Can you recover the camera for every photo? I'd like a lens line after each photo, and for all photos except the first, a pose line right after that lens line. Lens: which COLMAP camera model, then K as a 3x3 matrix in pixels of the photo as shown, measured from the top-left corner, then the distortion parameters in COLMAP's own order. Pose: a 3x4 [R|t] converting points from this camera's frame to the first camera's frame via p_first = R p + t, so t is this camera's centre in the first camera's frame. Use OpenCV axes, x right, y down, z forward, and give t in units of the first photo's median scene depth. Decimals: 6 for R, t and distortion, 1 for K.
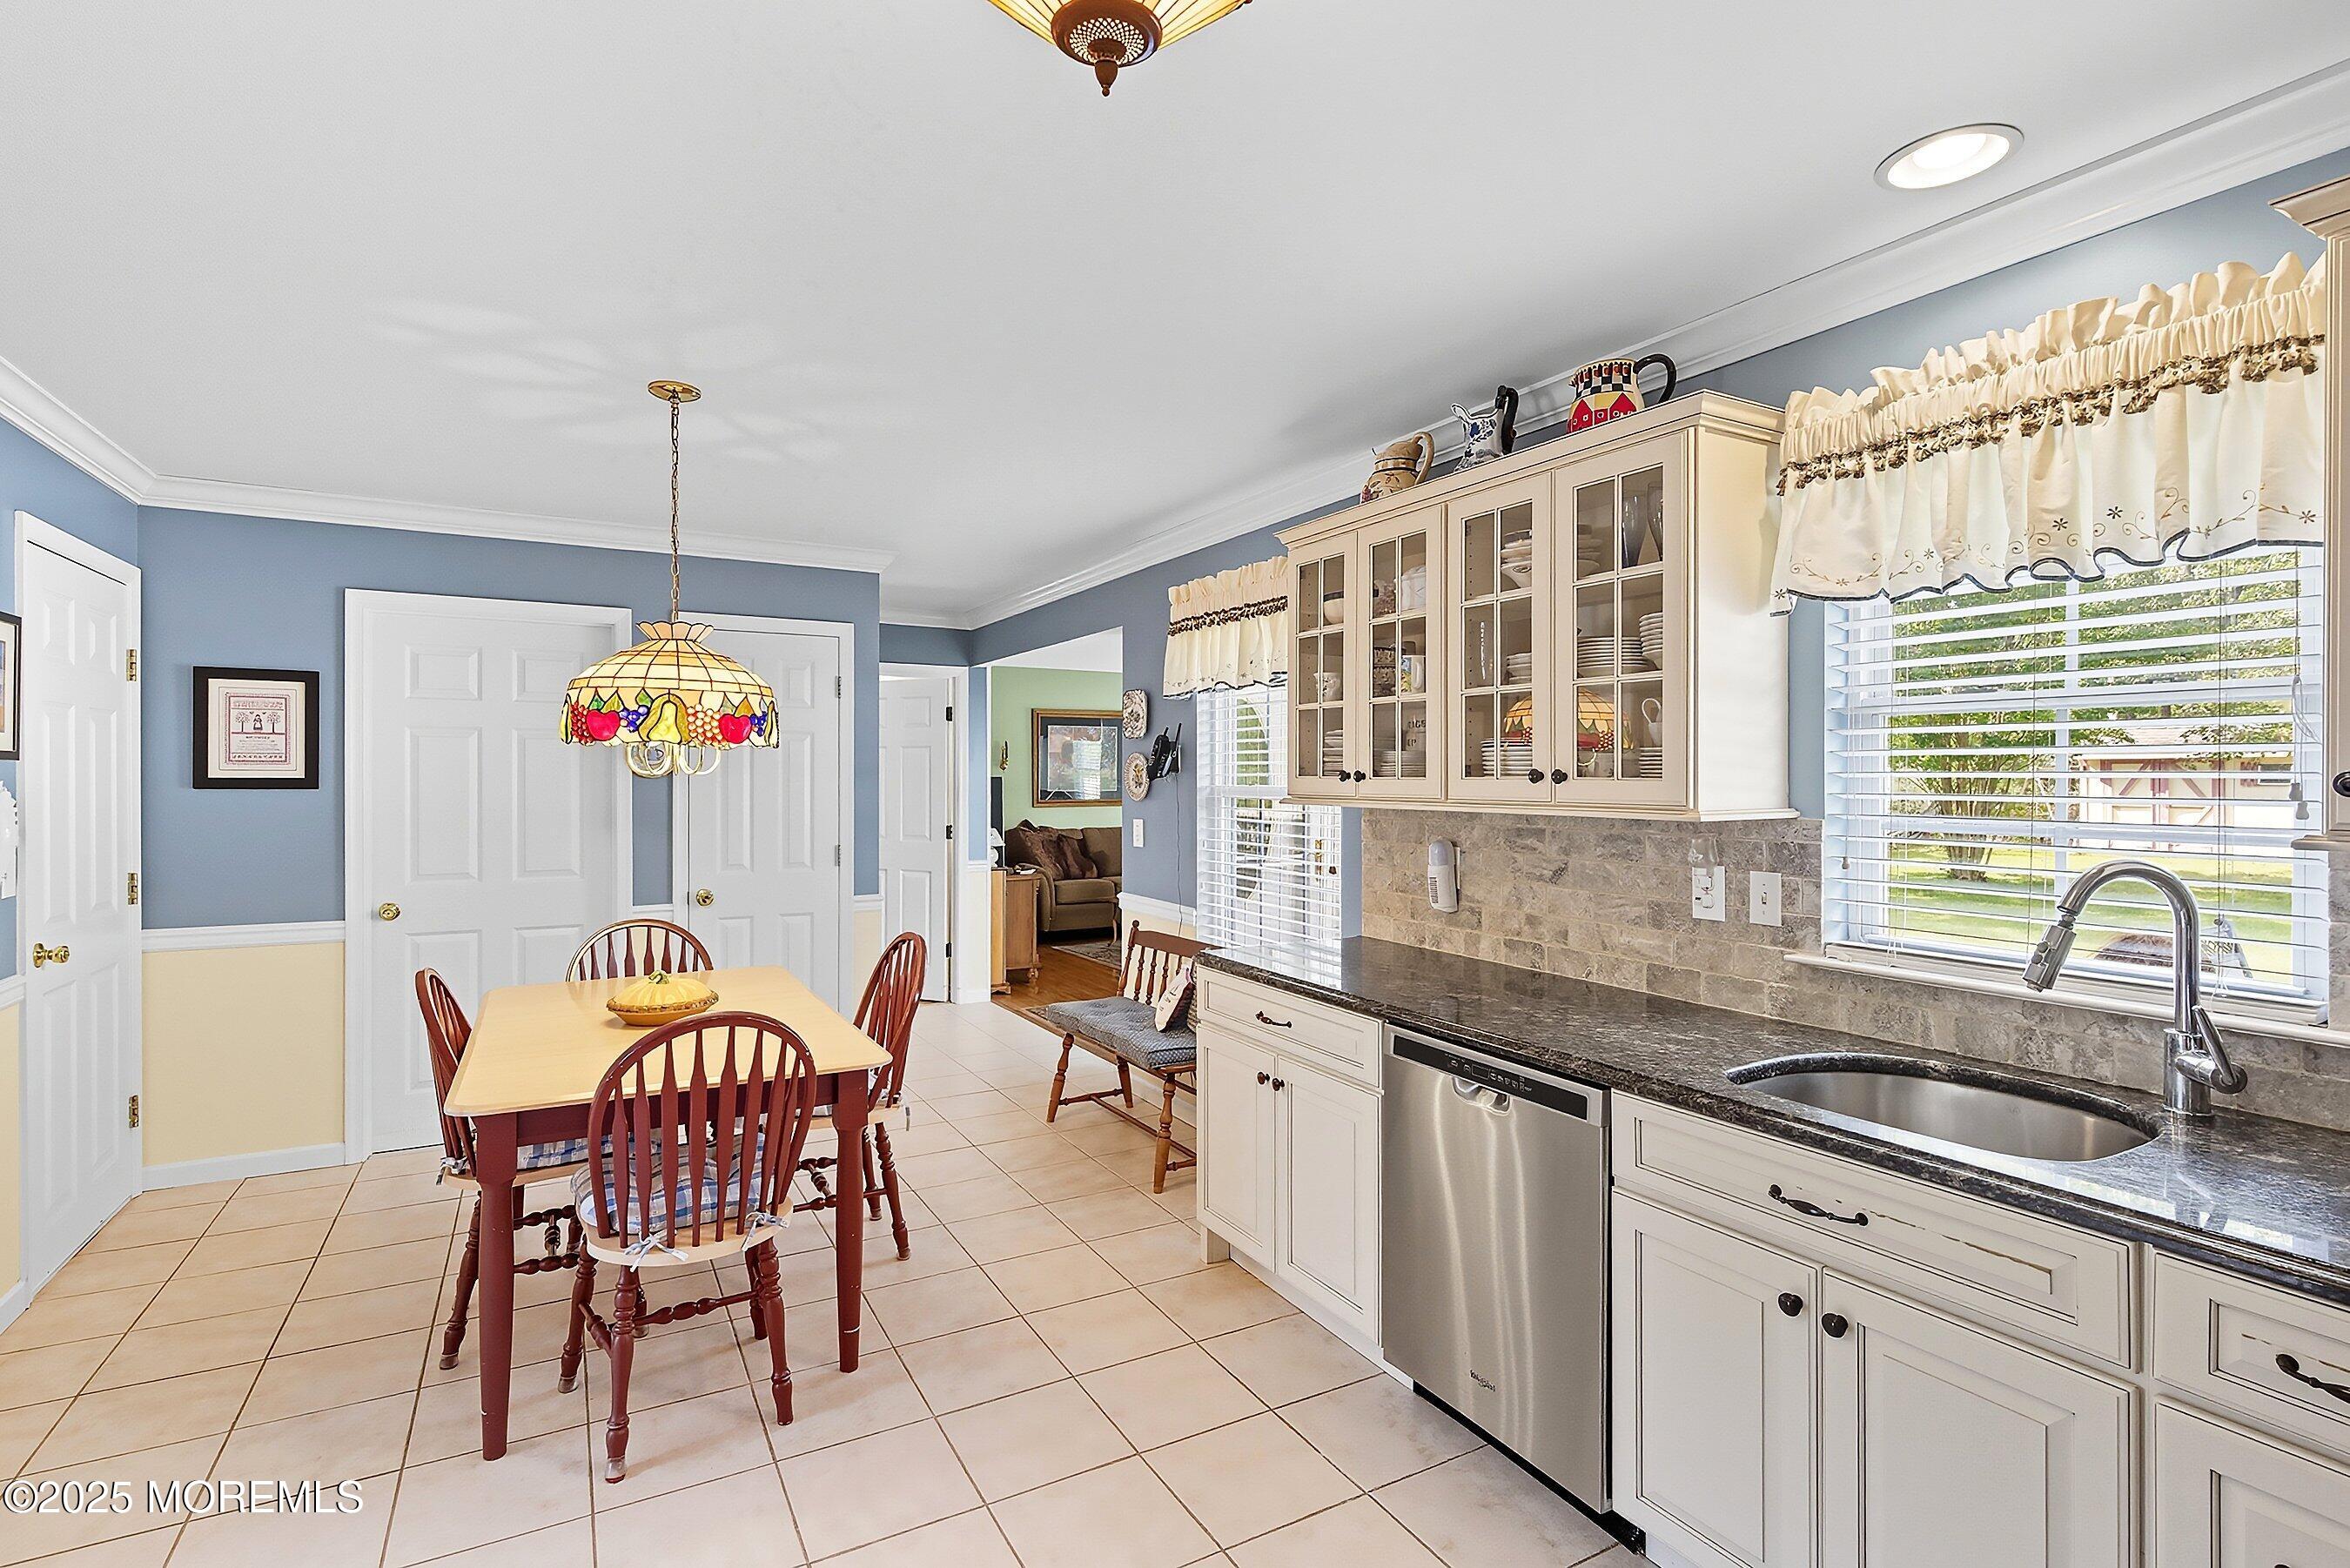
lens RADIAL K [[1085.4, 0, 1160.7], [0, 1085.4, 793.4], [0, 0, 1]] dist [0.005688, -0.002151]
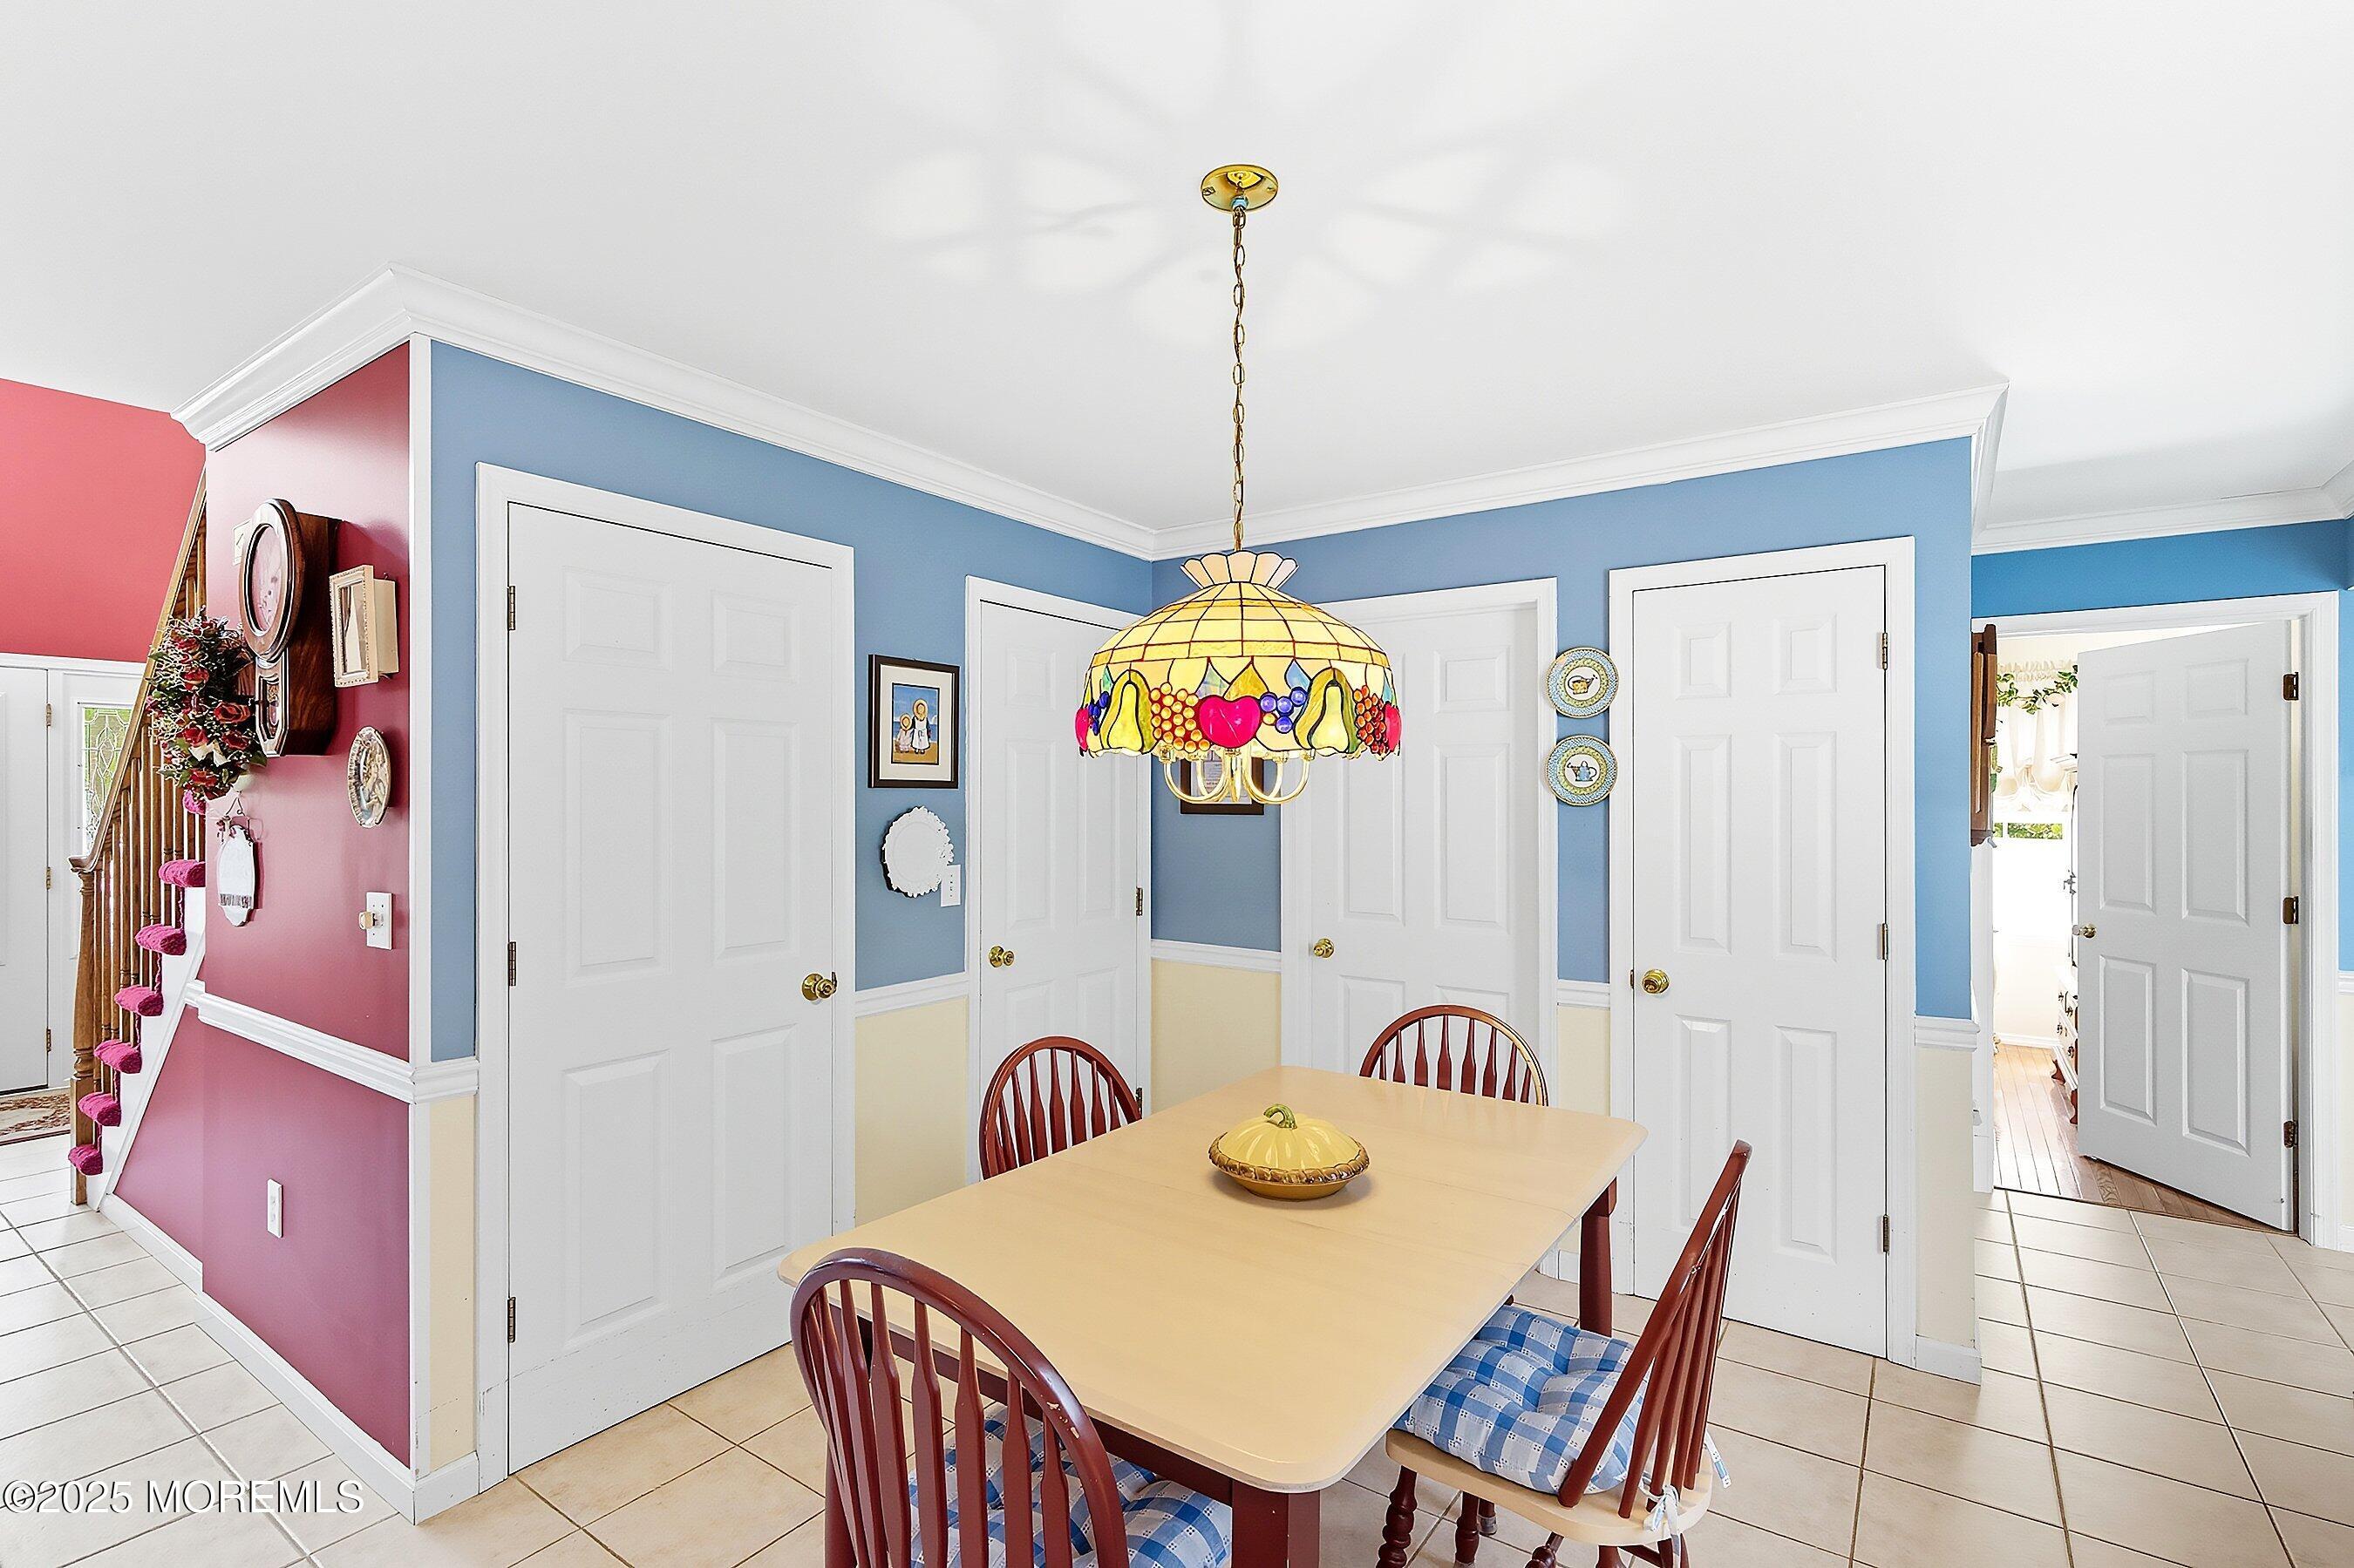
lens RADIAL K [[1087.3, 0, 1190.6], [0, 1087.3, 800.6], [0, 0, 1]] dist [0.005688, -0.002151]
pose [[0.447312, 0.001411, -0.894377, 0.083437], [-0.016537, 0.999841, -0.006693, -0.011407], [0.894225, 0.017785, 0.447264, 0.586266]]
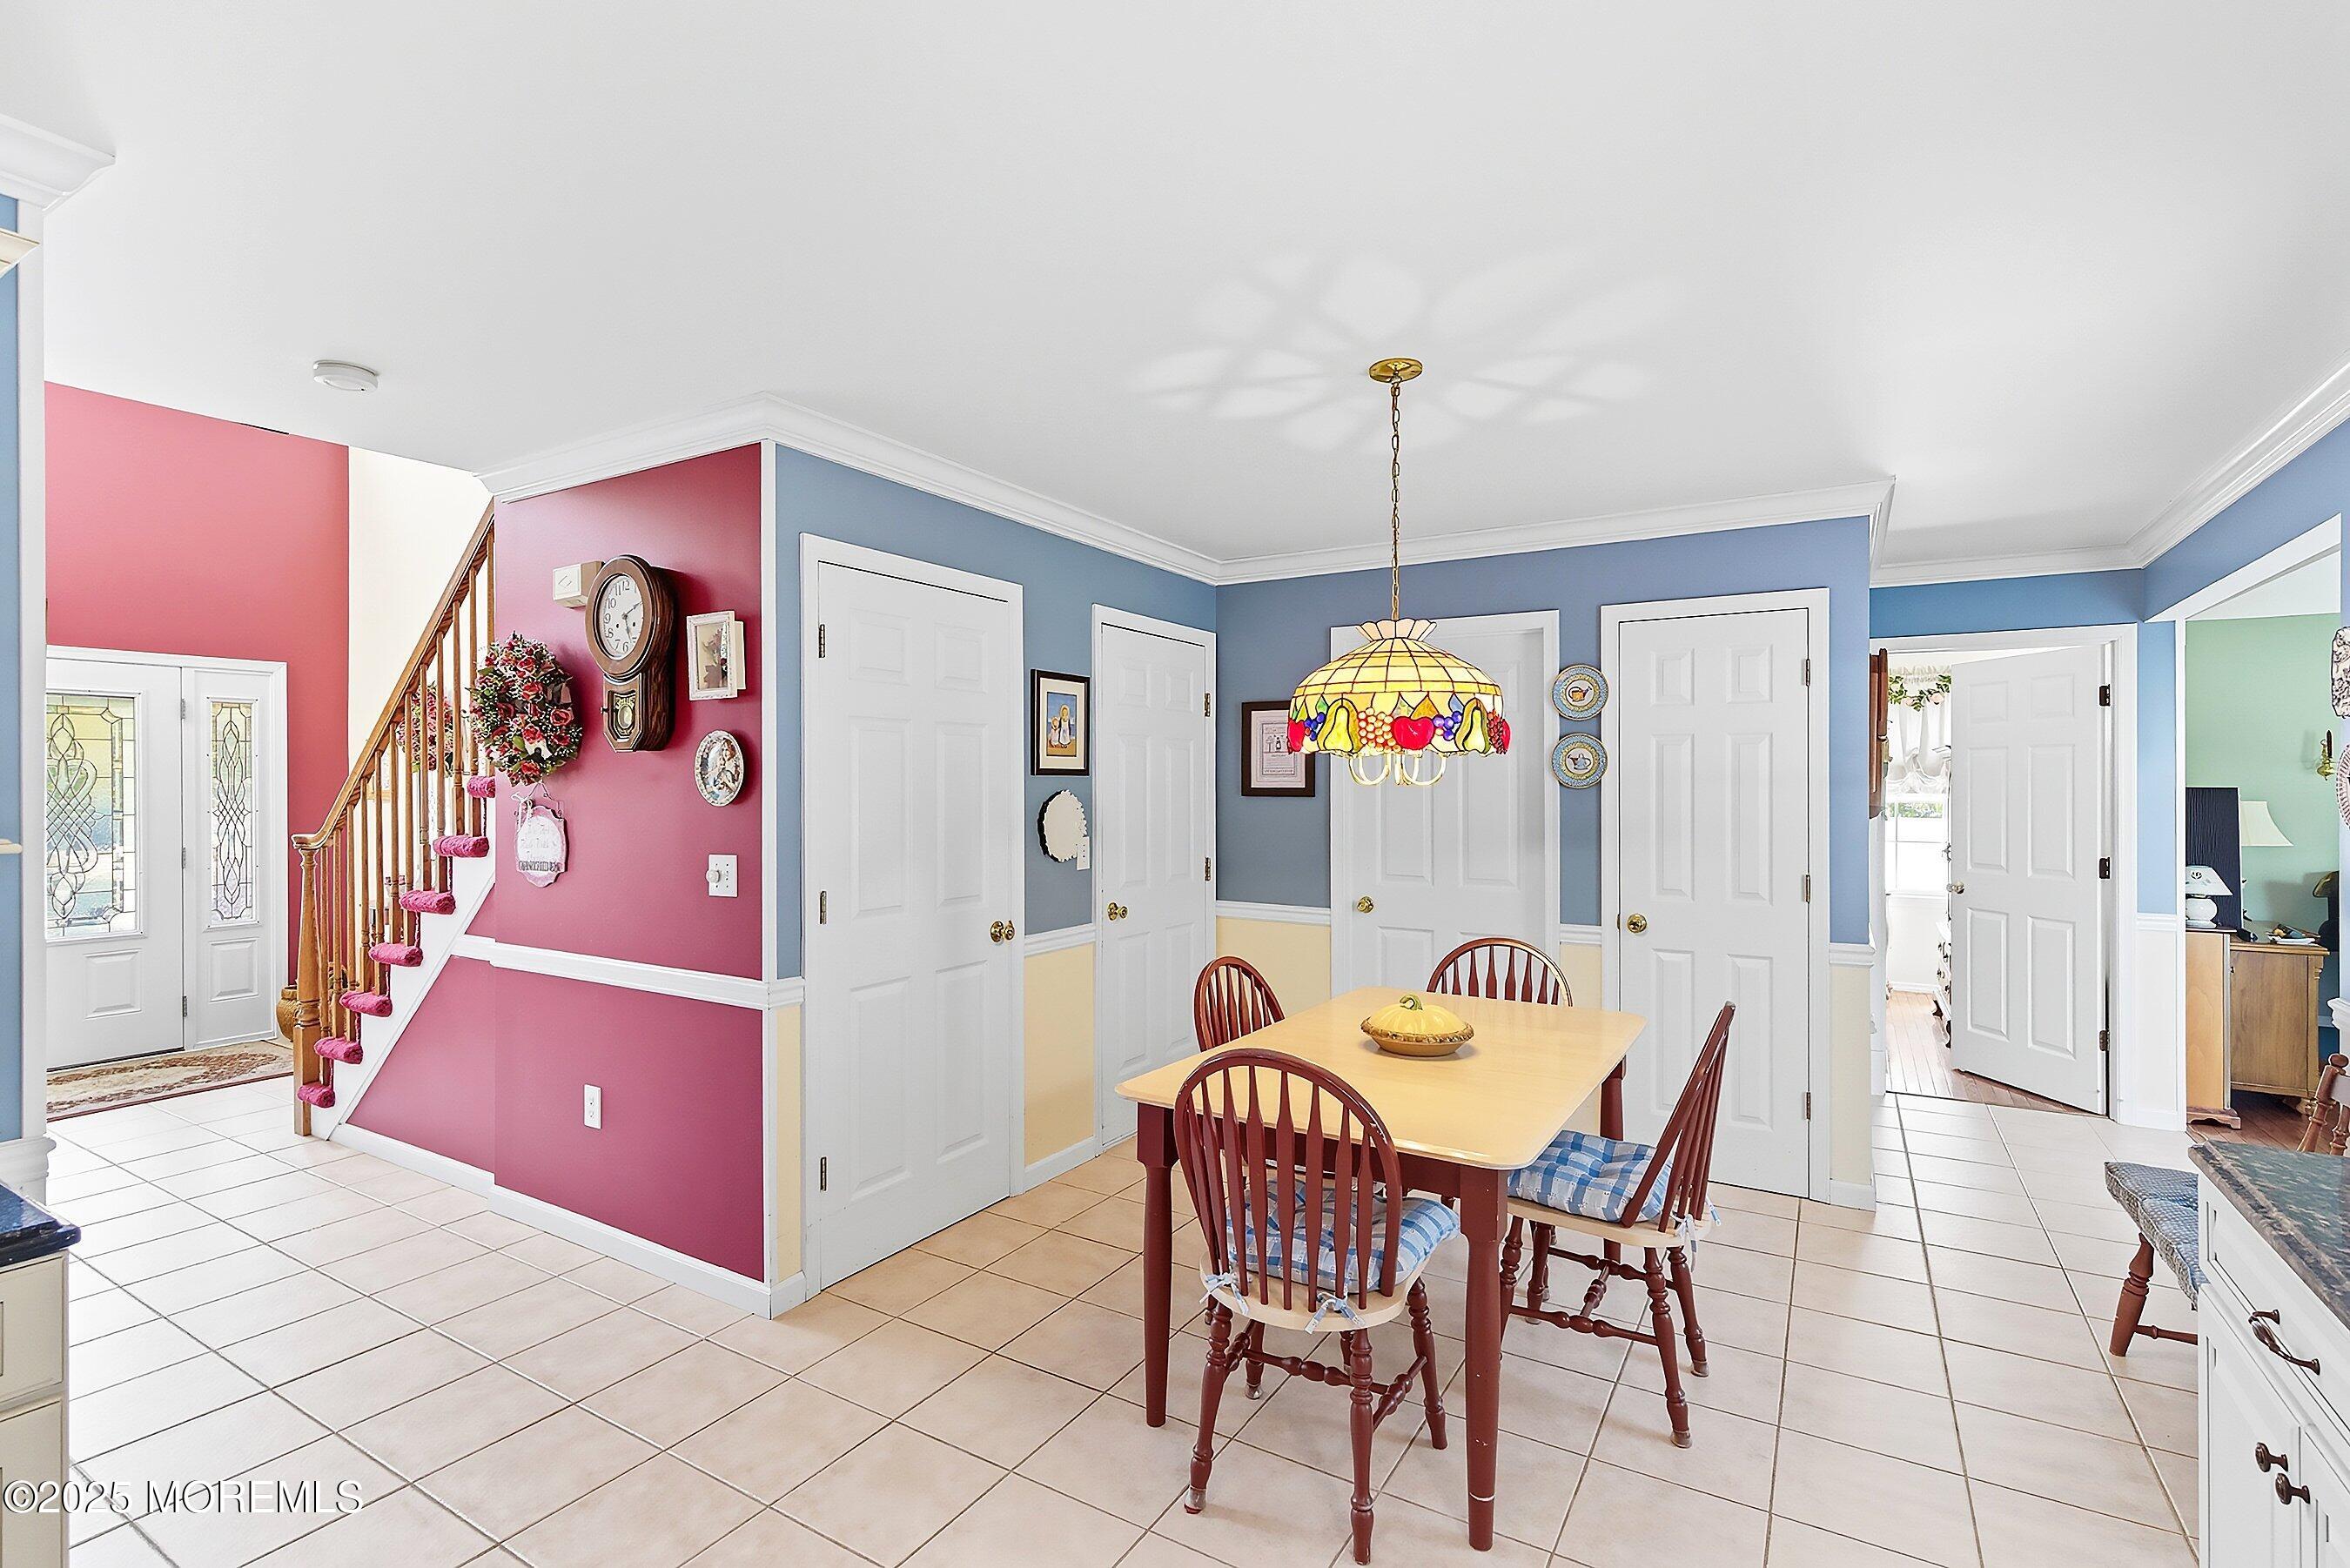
lens RADIAL K [[1085.4, 0, 1191.6], [0, 1085.4, 789.8], [0, 0, 1]] dist [0.005688, -0.002151]
pose [[0.504840, 0.003551, -0.863205, 0.219715], [-0.014110, 0.999892, -0.004139, -0.006117], [0.863097, 0.014269, 0.504836, 0.325165]]
